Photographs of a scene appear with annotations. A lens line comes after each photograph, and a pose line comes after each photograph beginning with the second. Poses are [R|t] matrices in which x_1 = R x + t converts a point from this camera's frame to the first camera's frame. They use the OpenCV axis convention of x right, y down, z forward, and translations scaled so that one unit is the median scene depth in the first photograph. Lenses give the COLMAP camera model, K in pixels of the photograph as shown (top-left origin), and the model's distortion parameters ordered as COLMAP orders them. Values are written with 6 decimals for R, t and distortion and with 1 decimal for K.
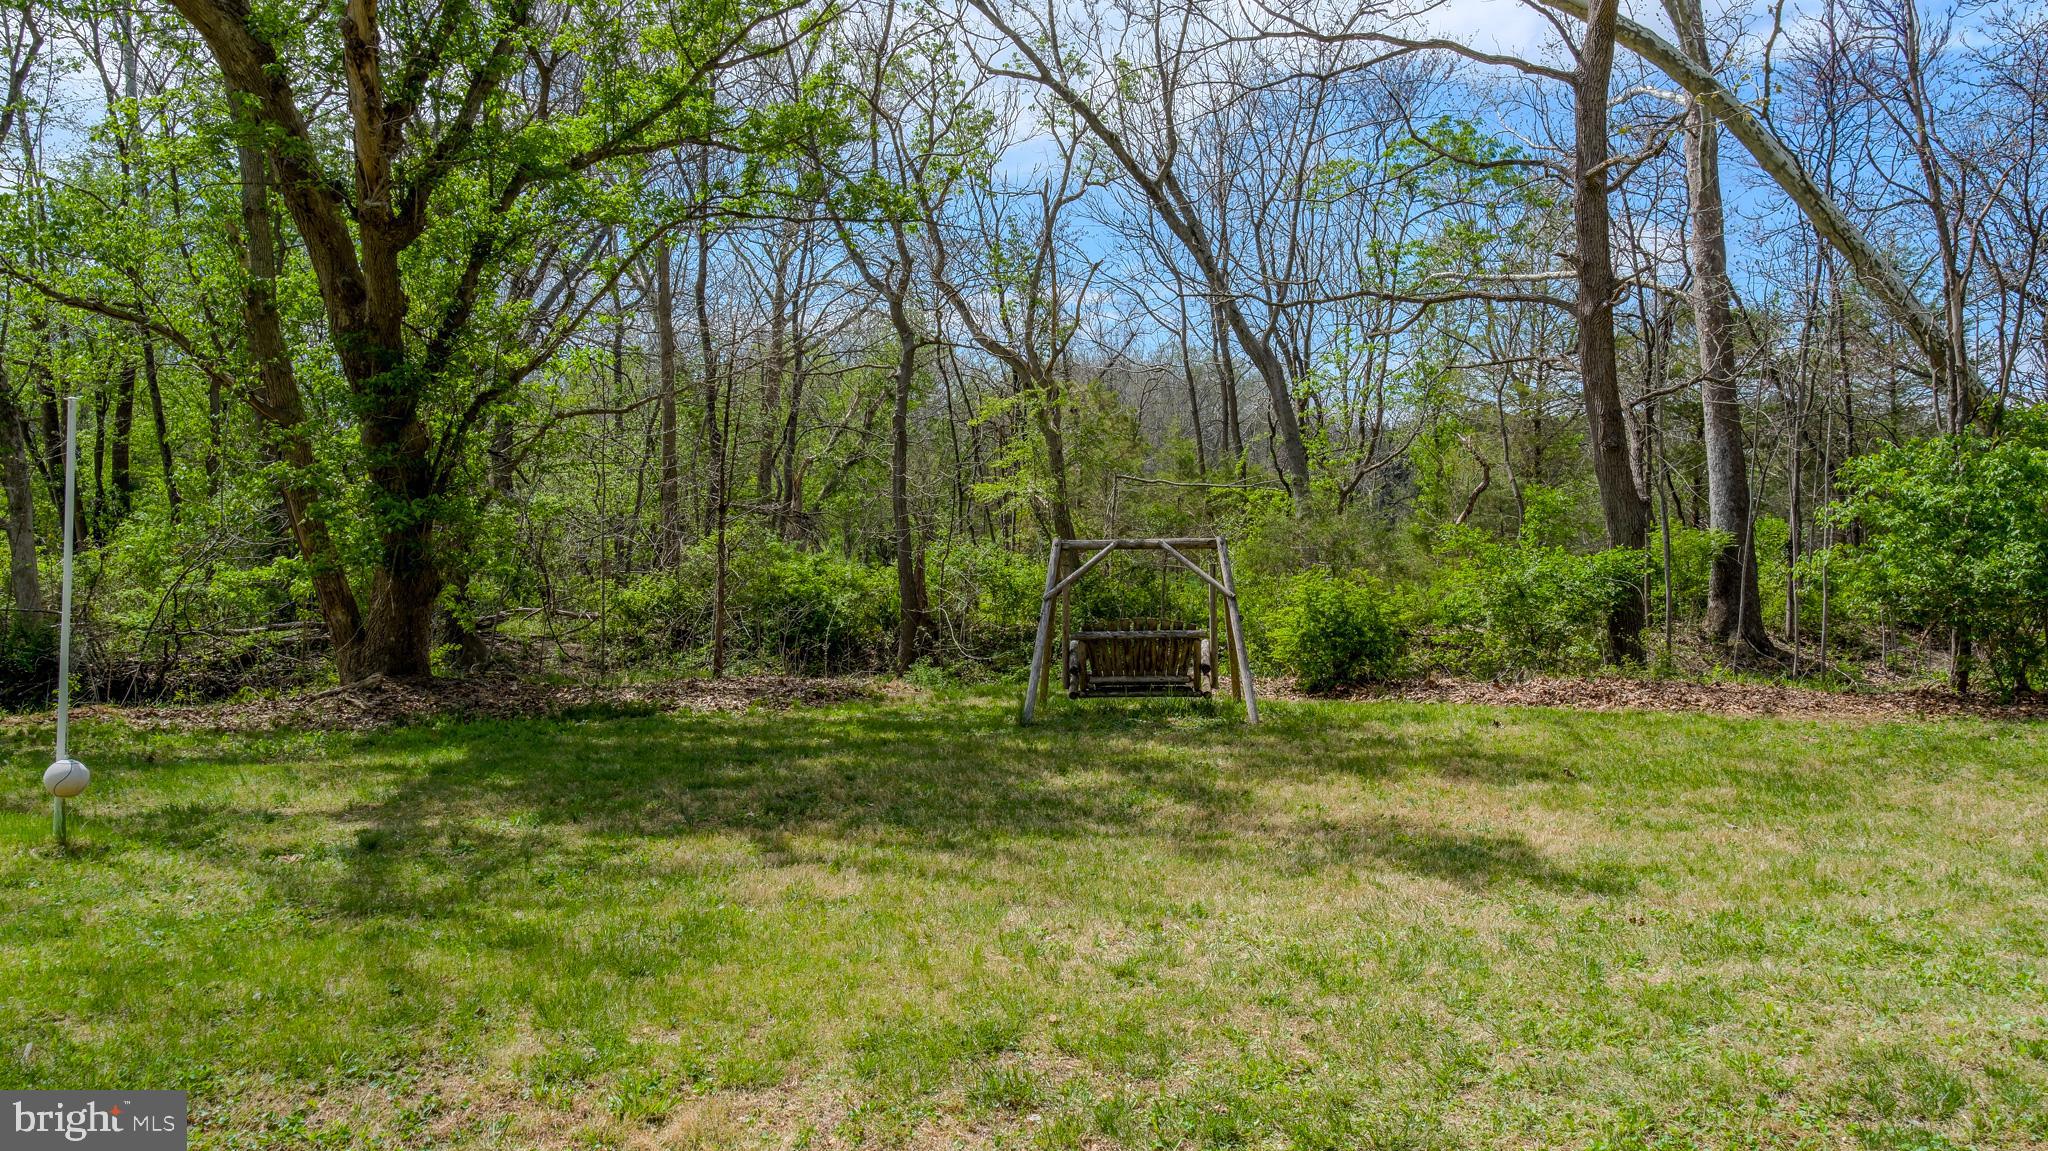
lens RADIAL K [[1623.3, 0, 1022.3], [0, 1623.3, 577.8], [0, 0, 1]] dist [0.010886, 0.001453]
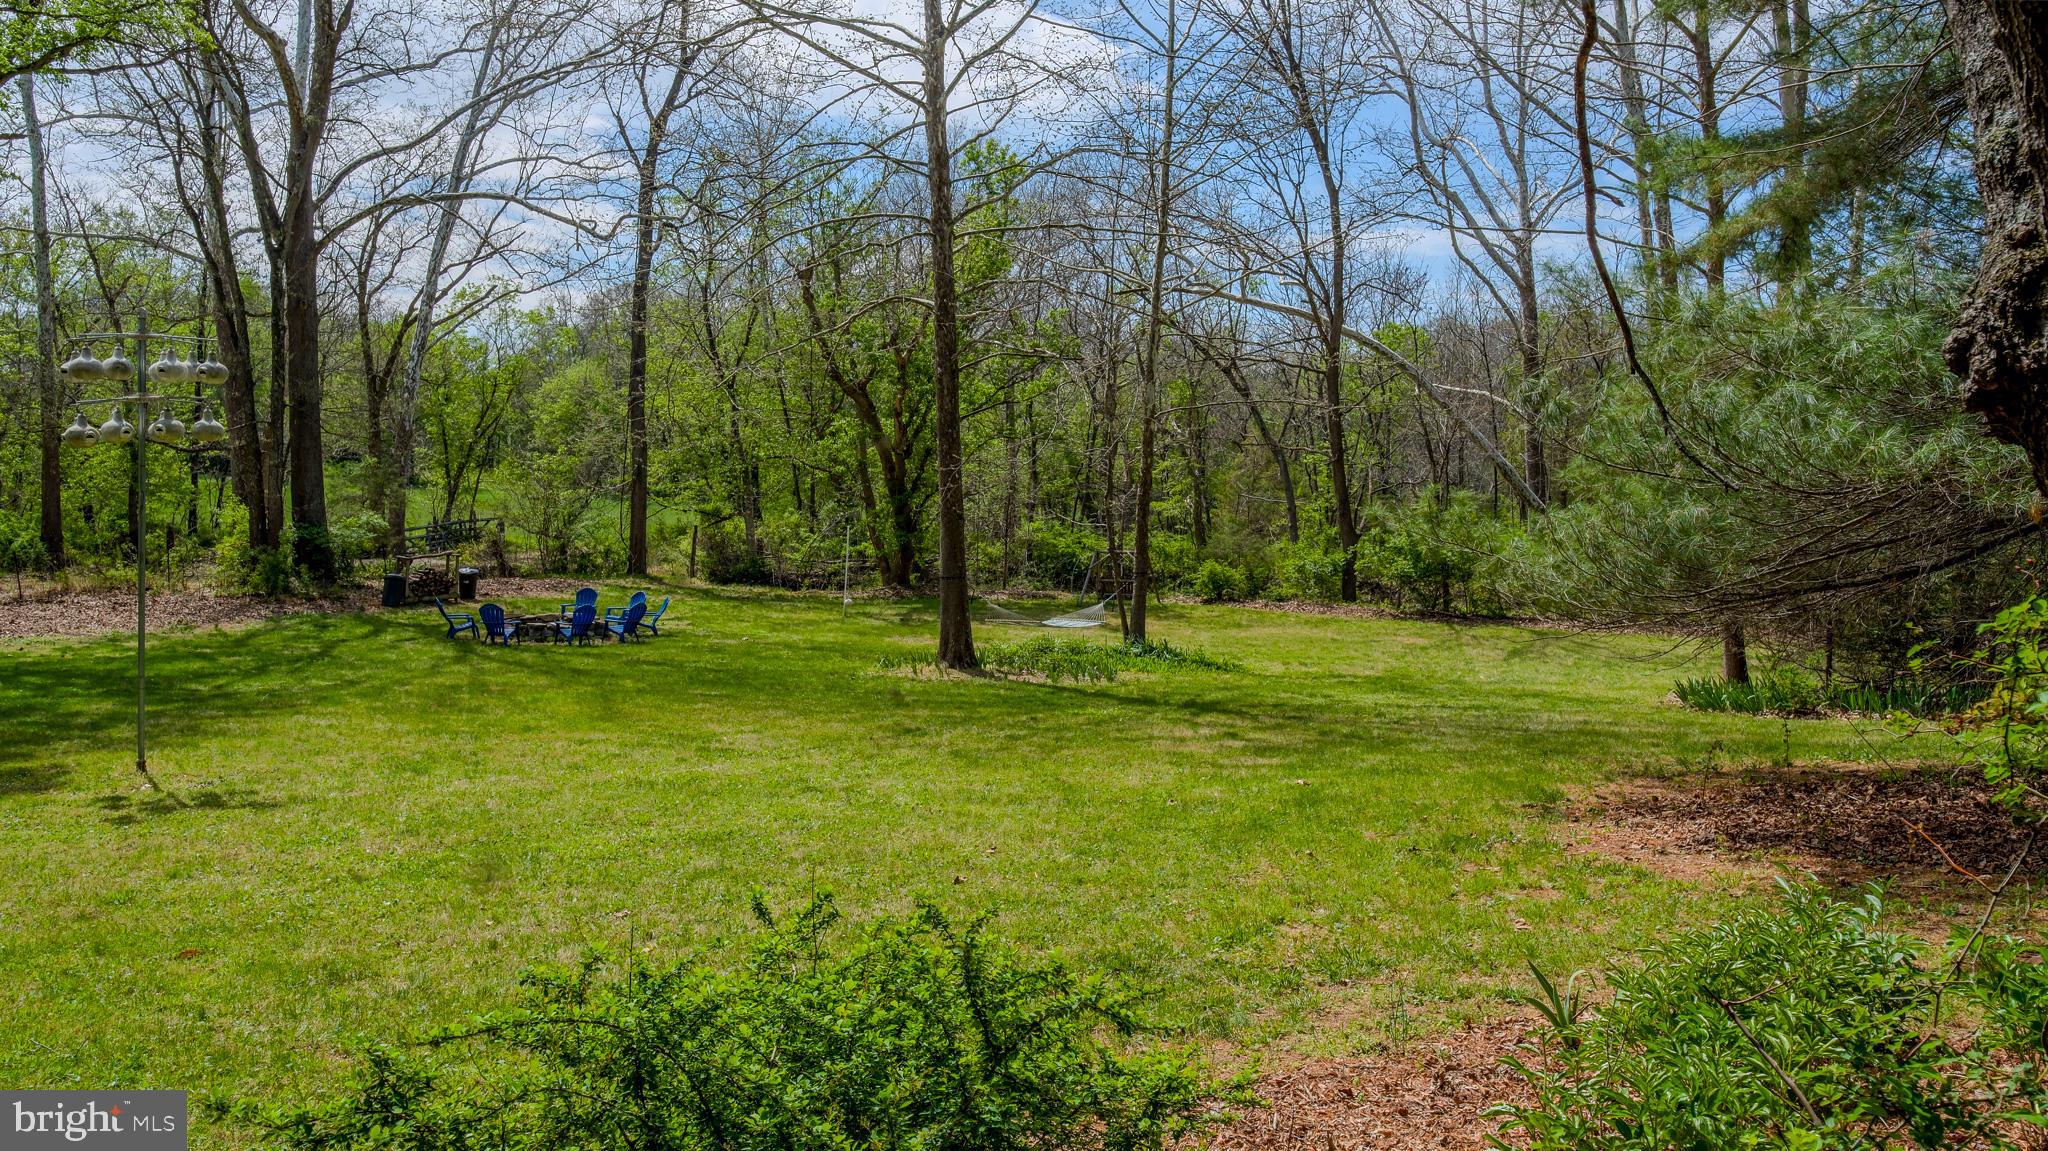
lens RADIAL K [[1623.3, 0, 1024.2], [0, 1623.3, 575.0], [0, 0, 1]] dist [0.010886, 0.001453]
pose [[0.965581, 0.035532, -0.257664, 0.701222], [-0.023158, 0.998435, 0.050900, -0.130684], [0.259069, -0.043181, 0.964893, -2.104155]]
